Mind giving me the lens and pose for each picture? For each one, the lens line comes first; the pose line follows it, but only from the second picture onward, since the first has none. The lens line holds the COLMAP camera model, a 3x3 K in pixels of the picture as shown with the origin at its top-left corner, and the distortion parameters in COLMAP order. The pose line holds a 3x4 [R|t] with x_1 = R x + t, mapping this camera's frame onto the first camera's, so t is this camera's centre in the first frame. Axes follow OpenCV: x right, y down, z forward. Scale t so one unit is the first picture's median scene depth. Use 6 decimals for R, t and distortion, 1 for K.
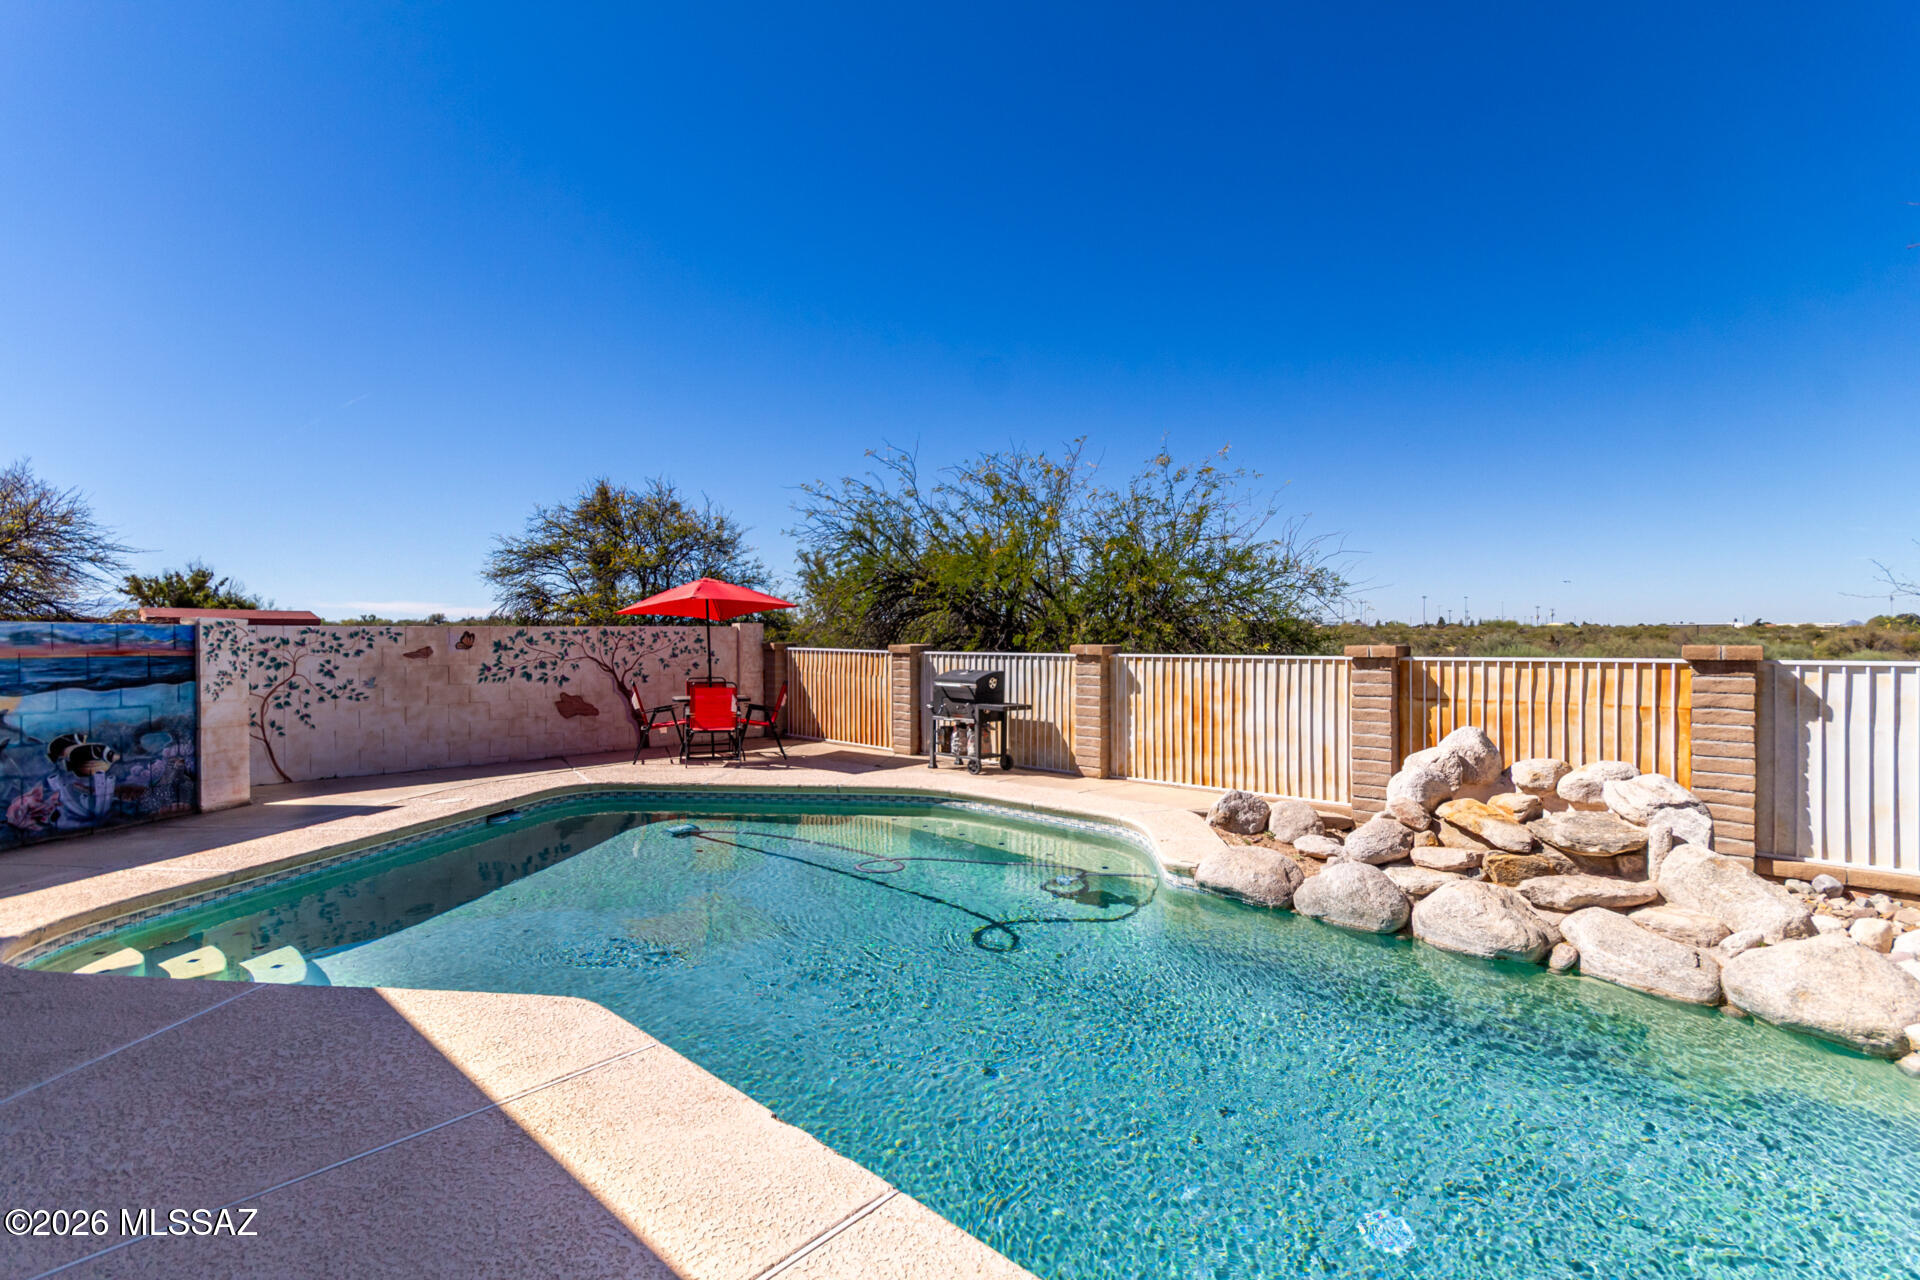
lens RADIAL K [[884.1, 0, 974.7], [0, 884.1, 638.4], [0, 0, 1]] dist [0.006188, 0.000869]
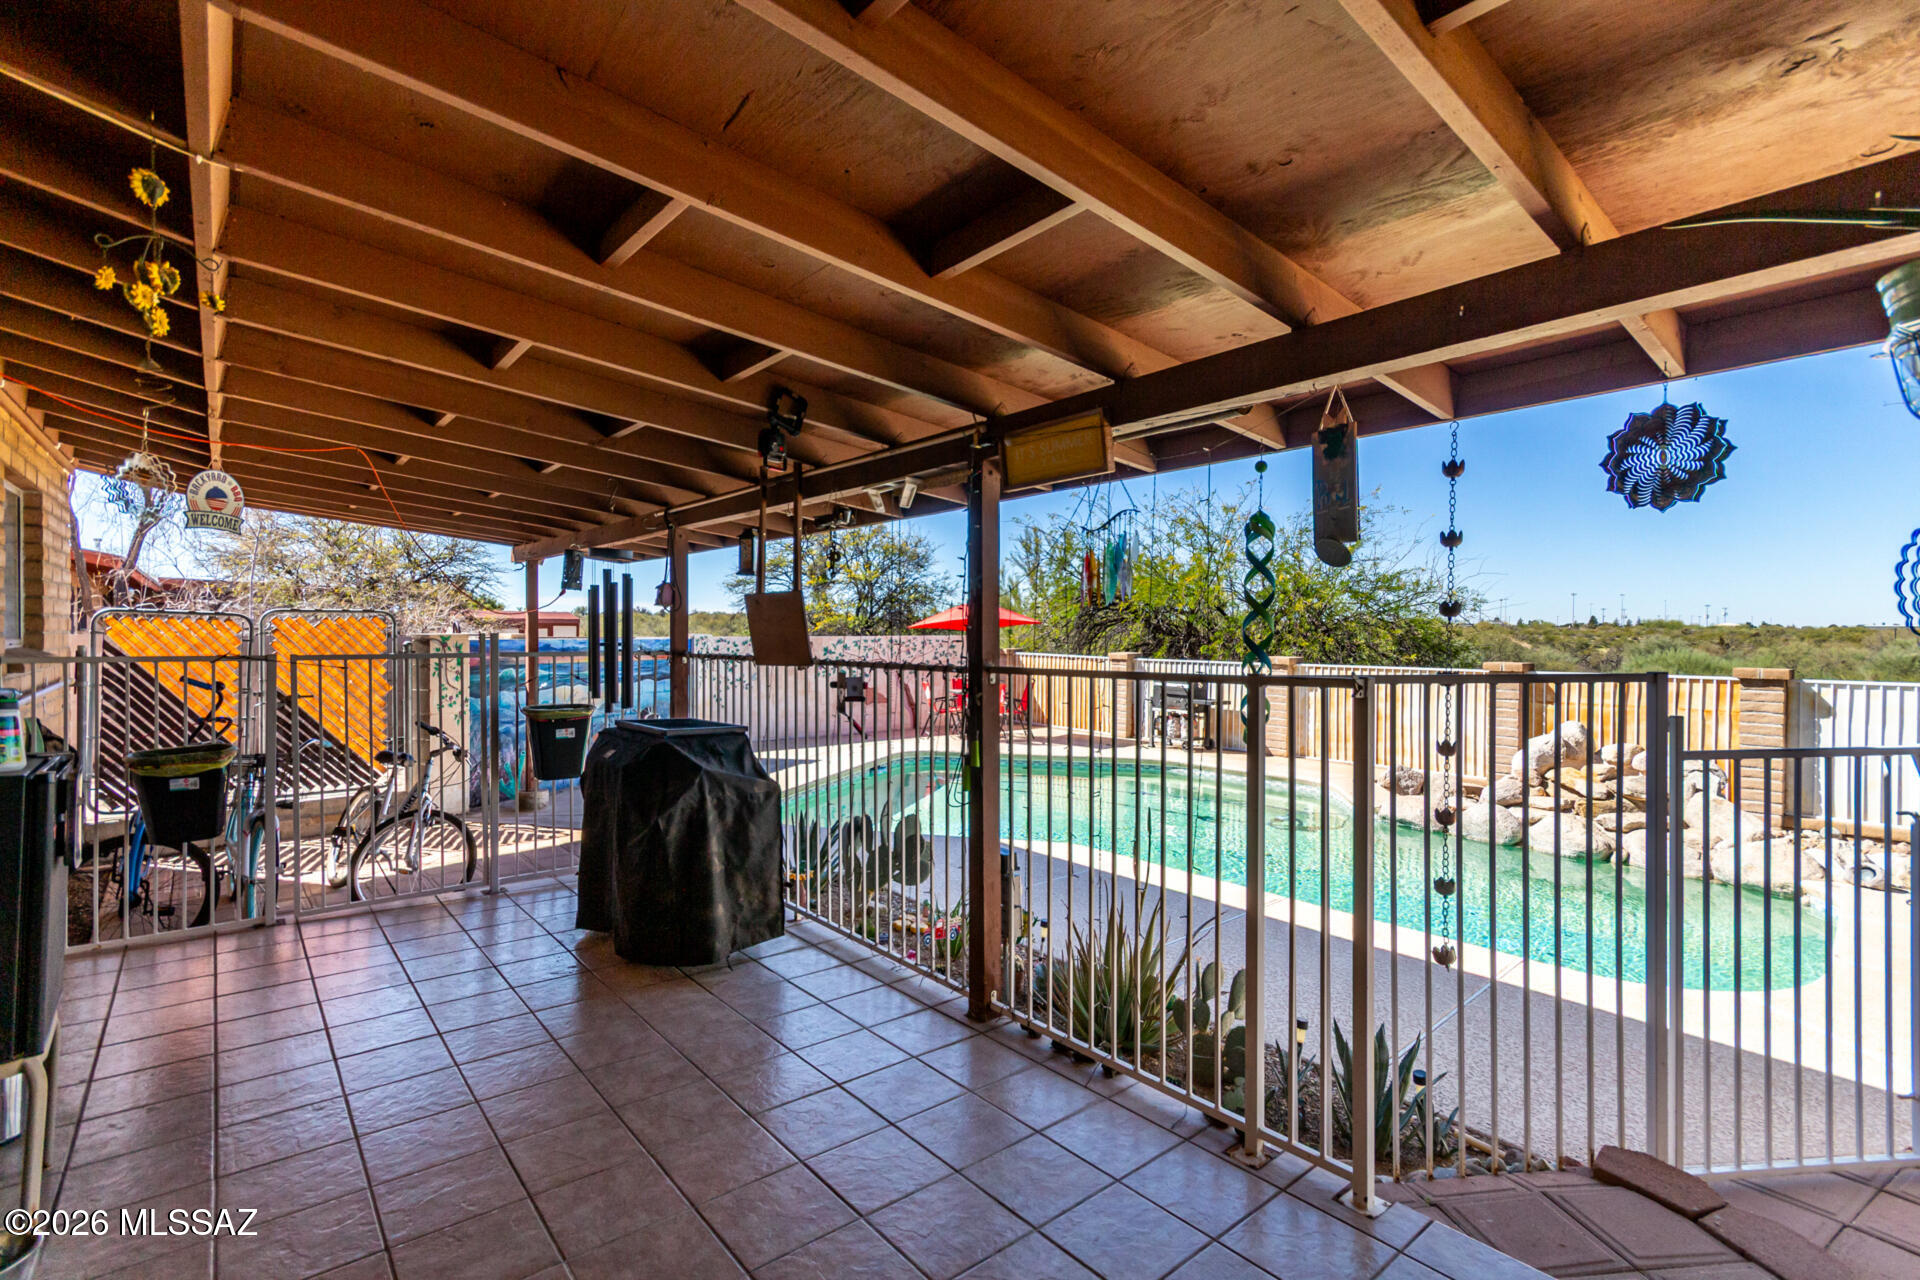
lens RADIAL K [[884.1, 0, 975.3], [0, 884.1, 634.4], [0, 0, 1]] dist [0.006188, 0.000869]
pose [[0.992355, 0.009484, -0.123055, -0.135425], [-0.009350, 0.999955, 0.001668, -0.020377], [0.123065, -0.000505, 0.992398, -0.320459]]
